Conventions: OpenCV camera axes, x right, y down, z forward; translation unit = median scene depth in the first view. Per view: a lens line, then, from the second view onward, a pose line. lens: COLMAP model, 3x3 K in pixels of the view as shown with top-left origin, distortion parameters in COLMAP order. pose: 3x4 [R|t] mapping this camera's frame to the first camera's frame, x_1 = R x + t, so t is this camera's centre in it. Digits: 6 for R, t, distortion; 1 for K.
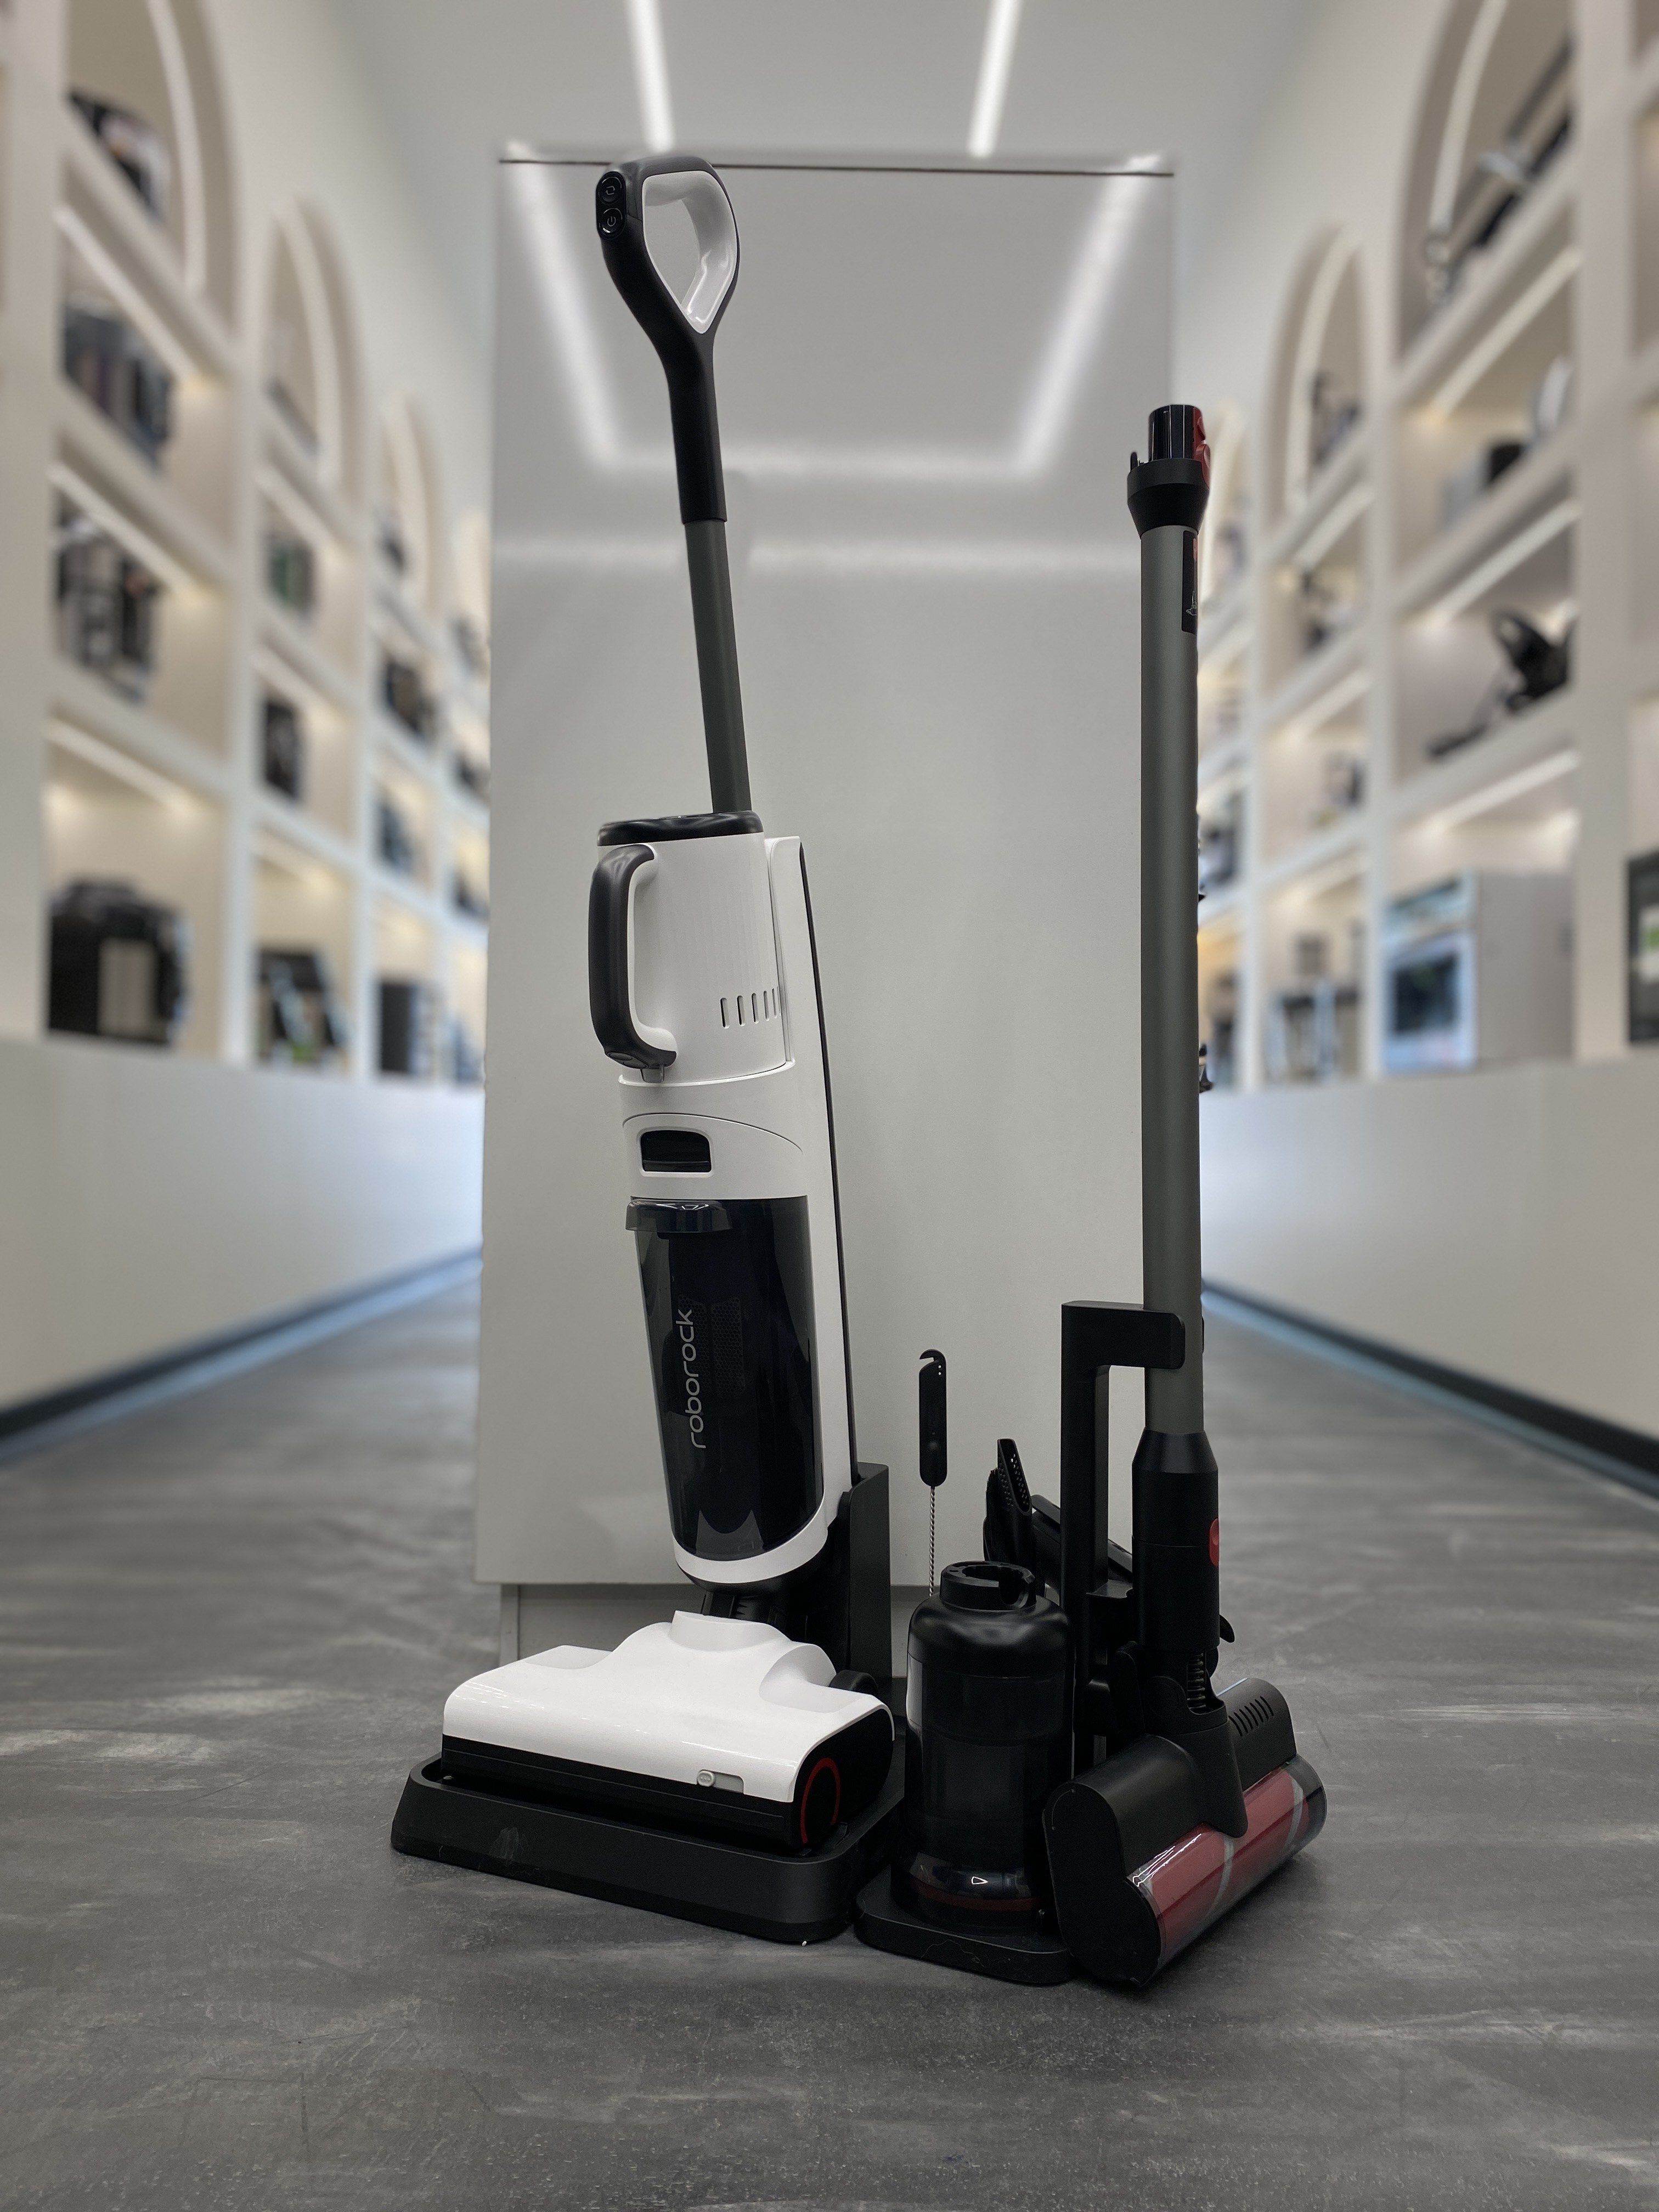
lens RADIAL K [[1678.3, 0, 832.0], [0, 1678.3, 1112.3], [0, 0, 1]] dist [0.008656, -0.001095]
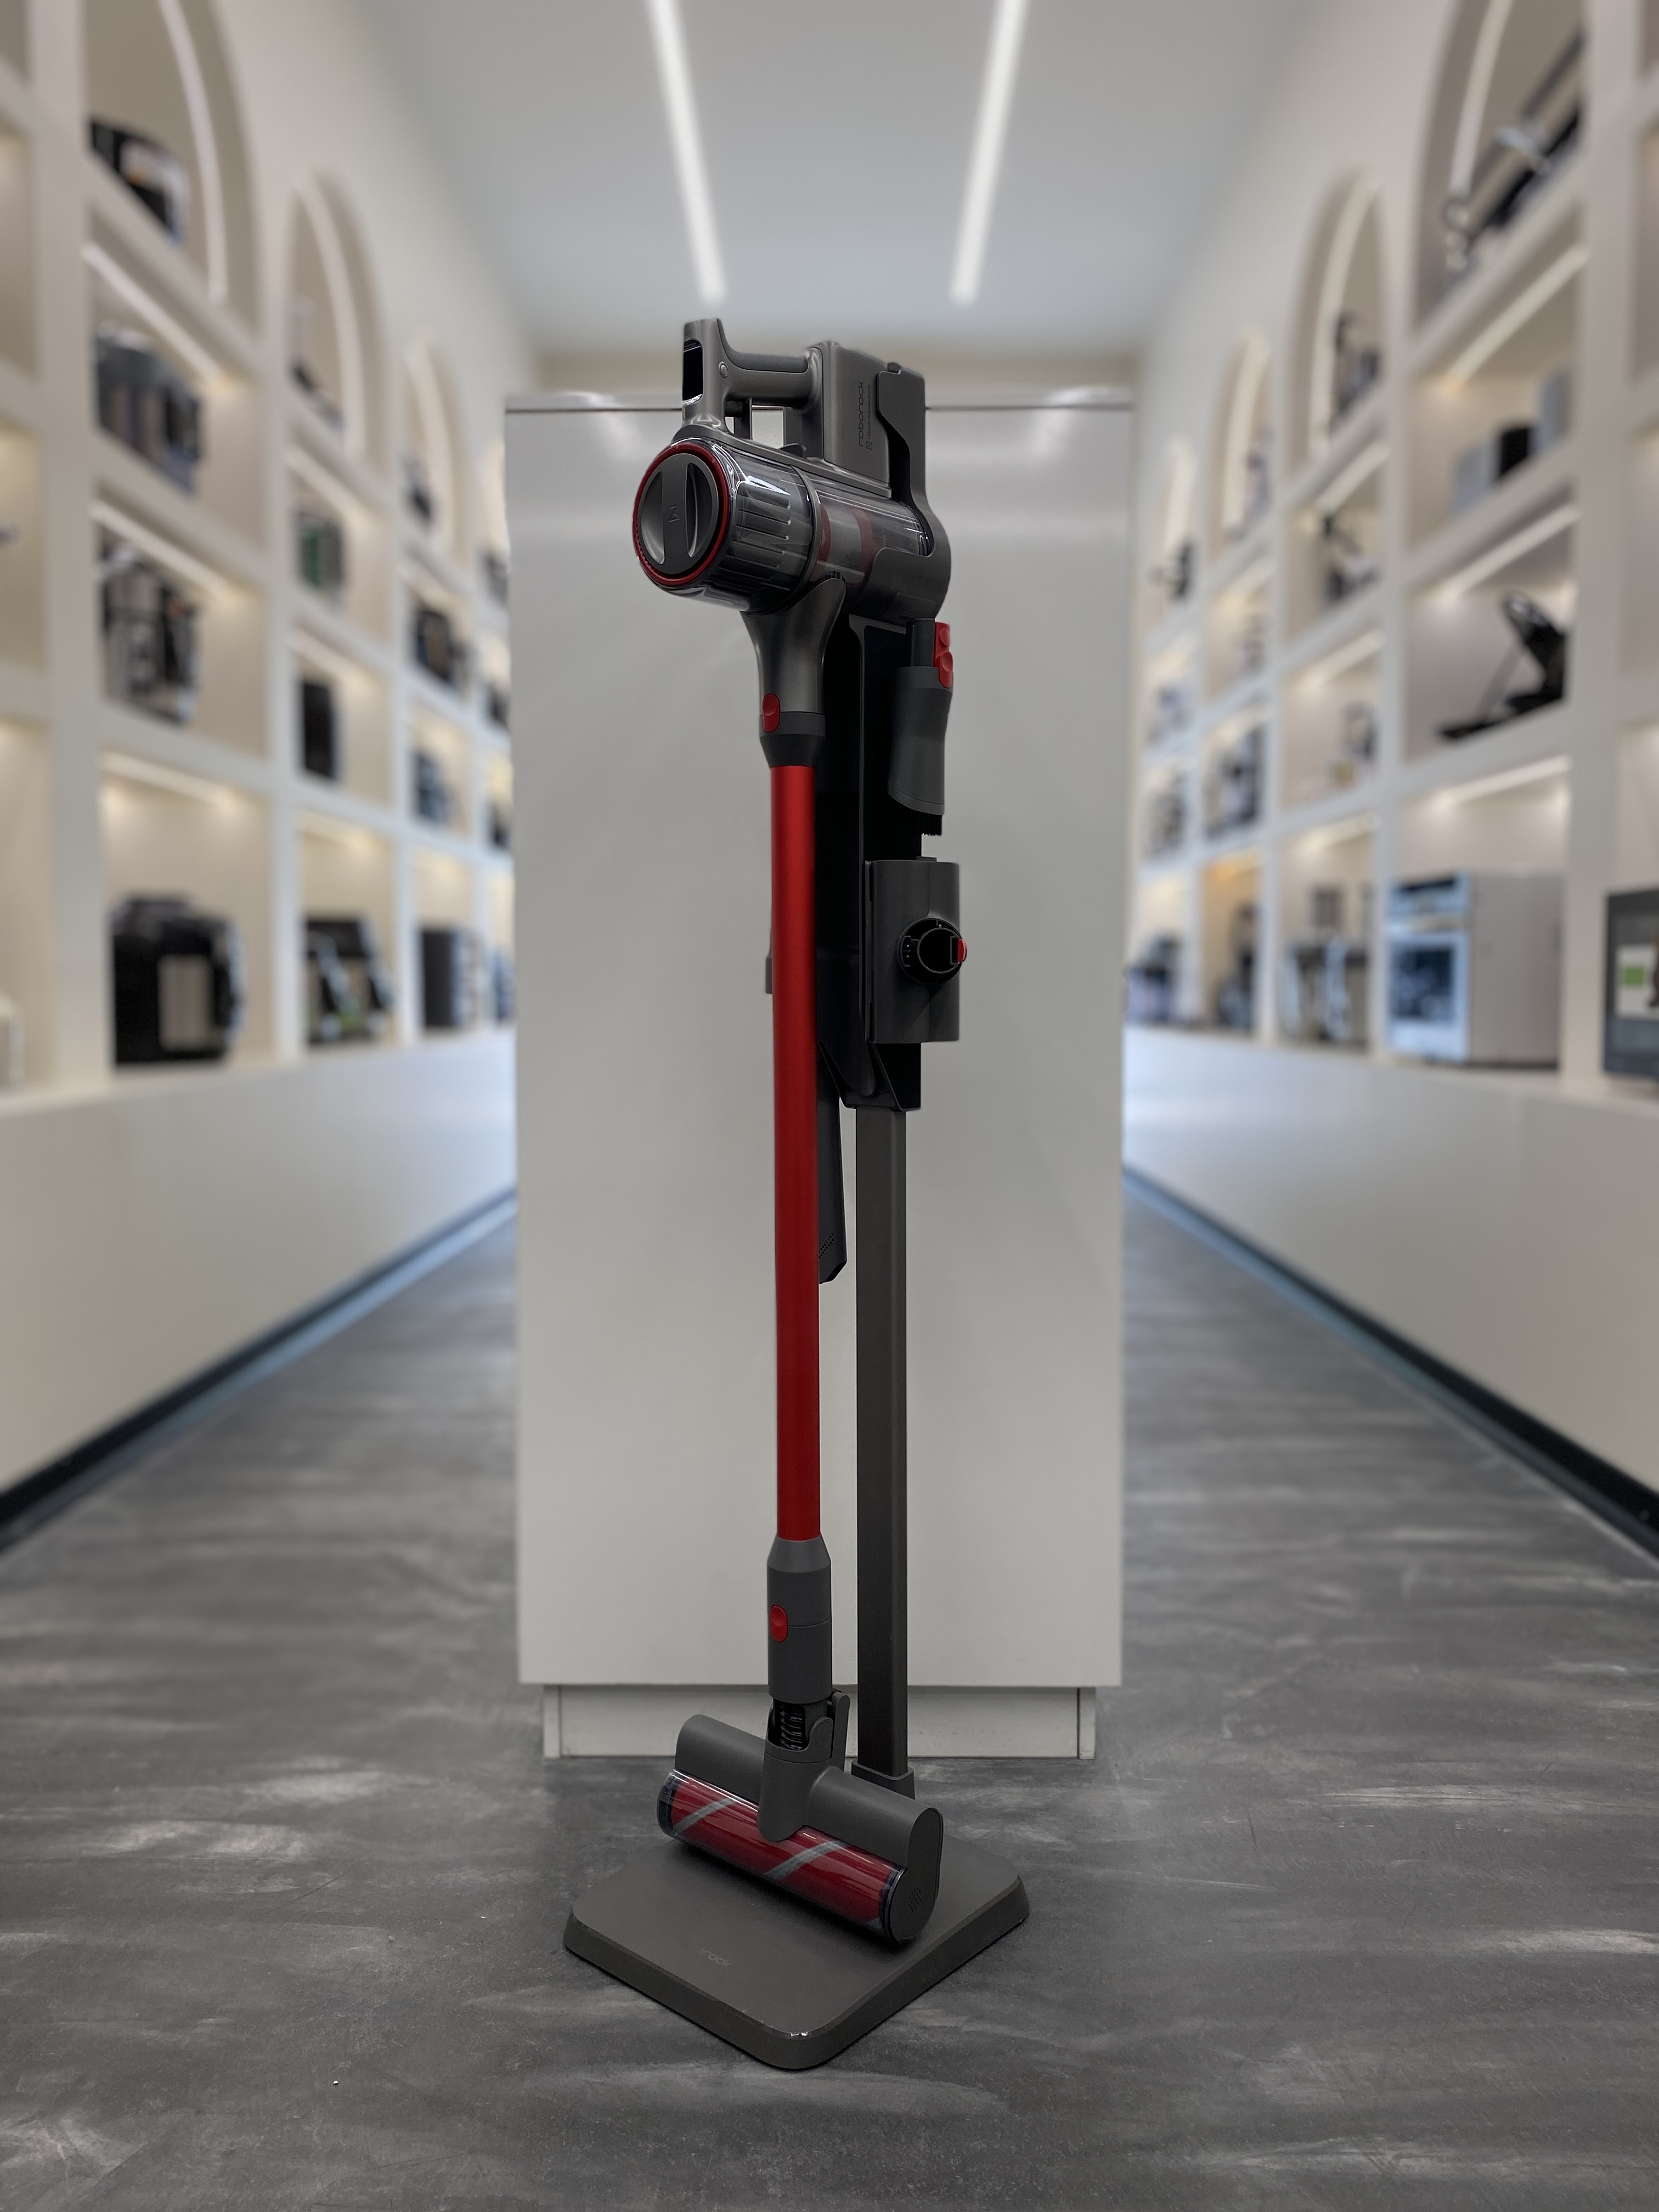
lens RADIAL K [[1678.3, 0, 824.3], [0, 1678.3, 1103.4], [0, 0, 1]] dist [0.008656, -0.001095]
pose [[0.999451, -0.010174, -0.031518, 0.018303], [0.012902, 0.996073, 0.087591, -0.107197], [0.030503, -0.087950, 0.995658, -0.055228]]
